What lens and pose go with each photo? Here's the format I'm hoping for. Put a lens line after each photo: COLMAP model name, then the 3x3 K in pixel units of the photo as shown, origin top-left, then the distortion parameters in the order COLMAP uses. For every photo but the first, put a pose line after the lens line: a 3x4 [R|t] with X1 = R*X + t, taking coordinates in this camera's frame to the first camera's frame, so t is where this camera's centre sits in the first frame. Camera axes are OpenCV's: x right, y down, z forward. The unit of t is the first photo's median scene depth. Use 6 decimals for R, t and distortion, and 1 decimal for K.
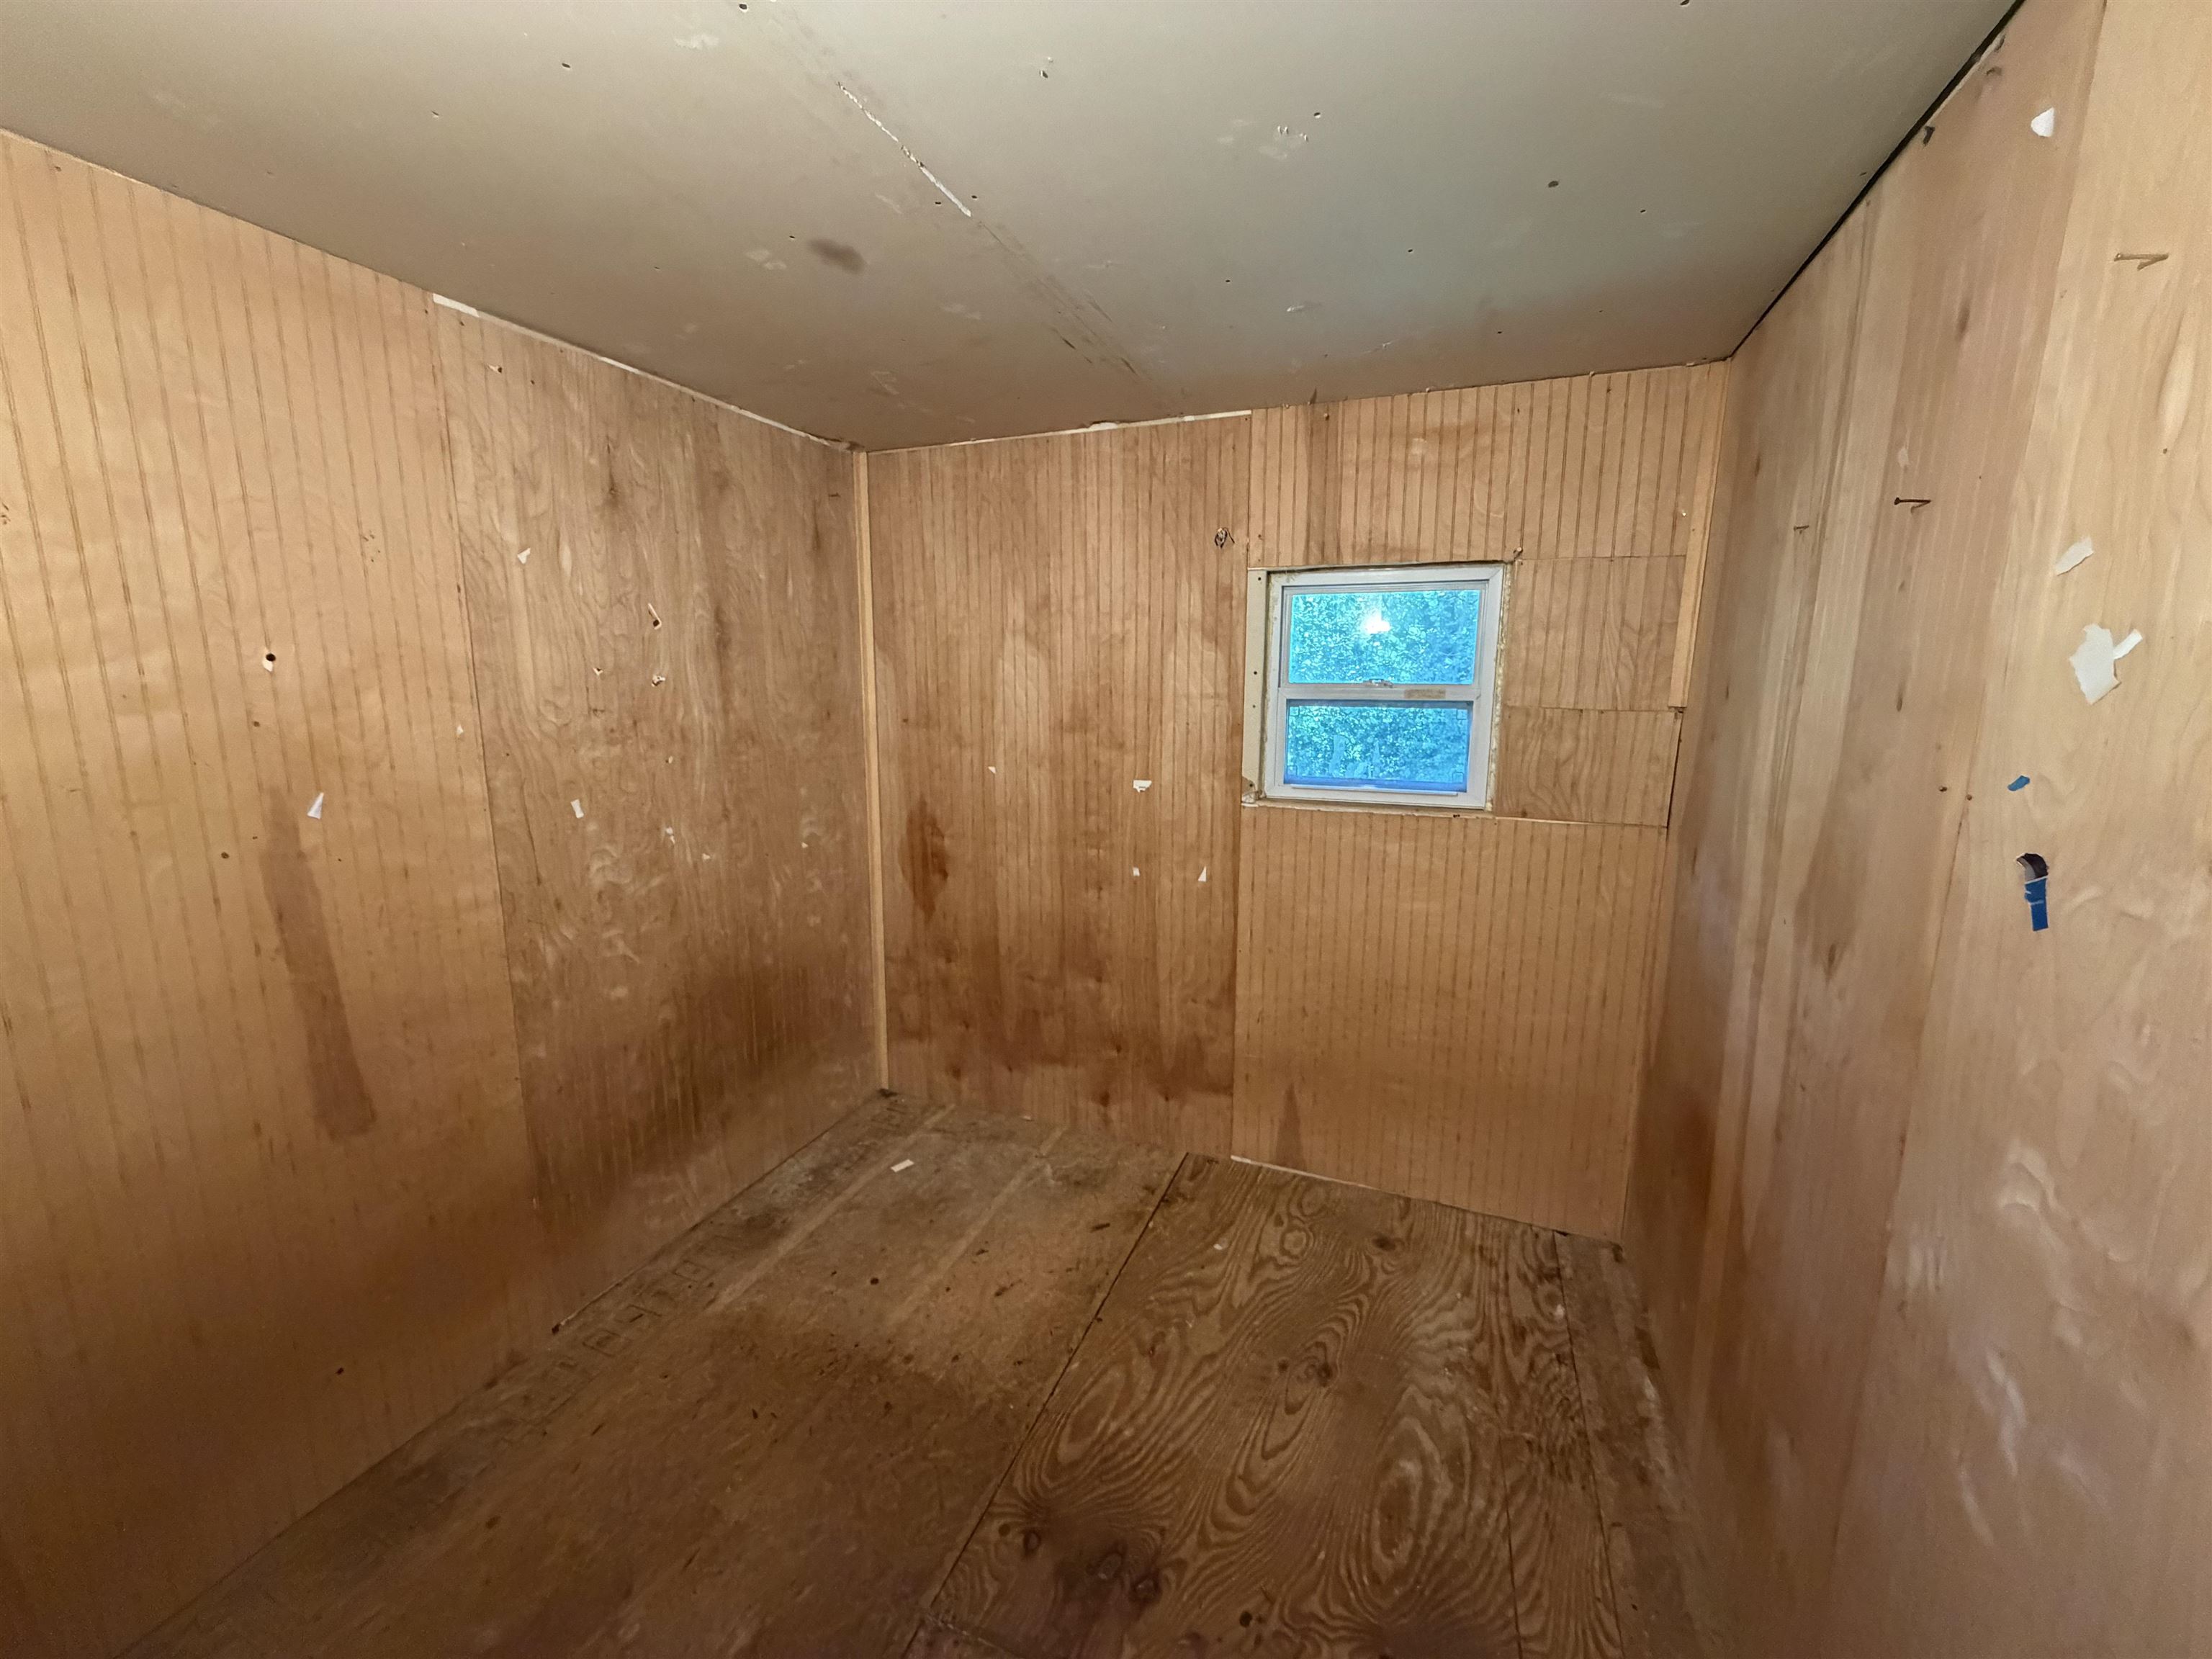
lens RADIAL K [[887.5, 0, 1098.9], [0, 887.5, 830.5], [0, 0, 1]] dist [-0.000175, 0.000530]
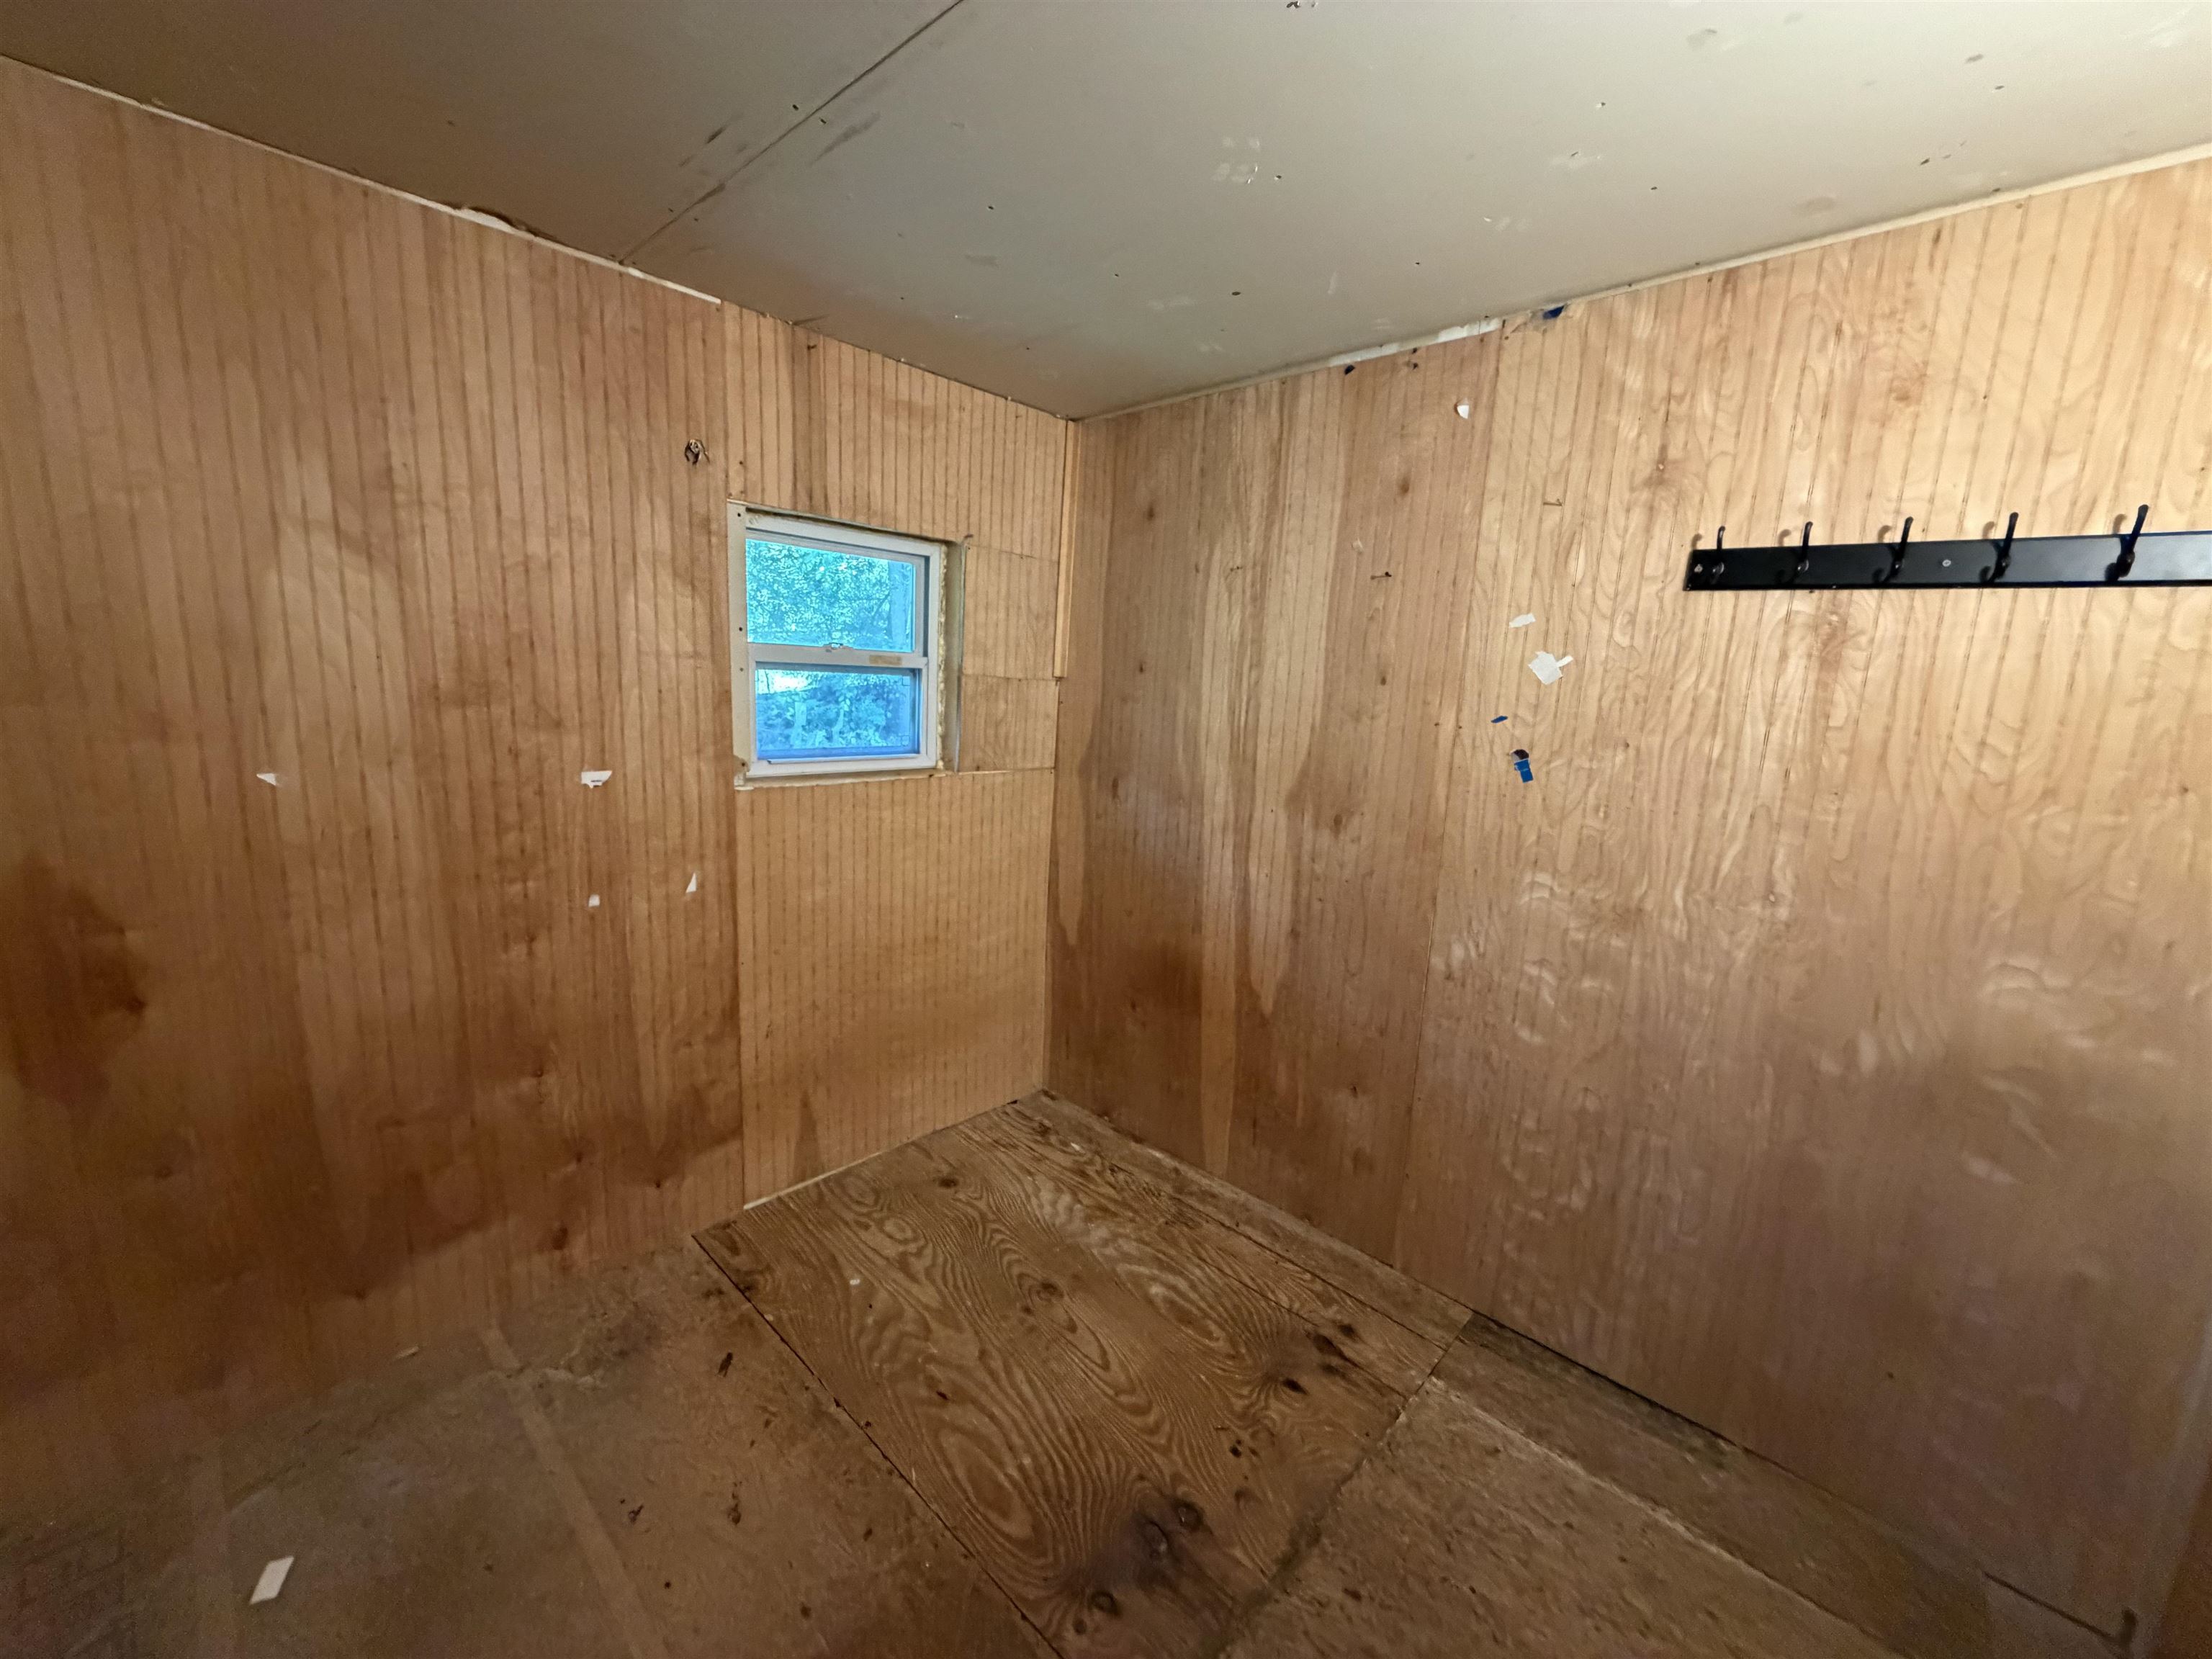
lens RADIAL K [[887.5, 0, 1098.9], [0, 887.5, 830.5], [0, 0, 1]] dist [-0.000175, 0.000530]
pose [[0.357343, -0.151348, 0.921629, -0.513922], [0.109795, 0.986748, 0.119471, -0.055423], [-0.927497, 0.058498, 0.369225, 0.404325]]
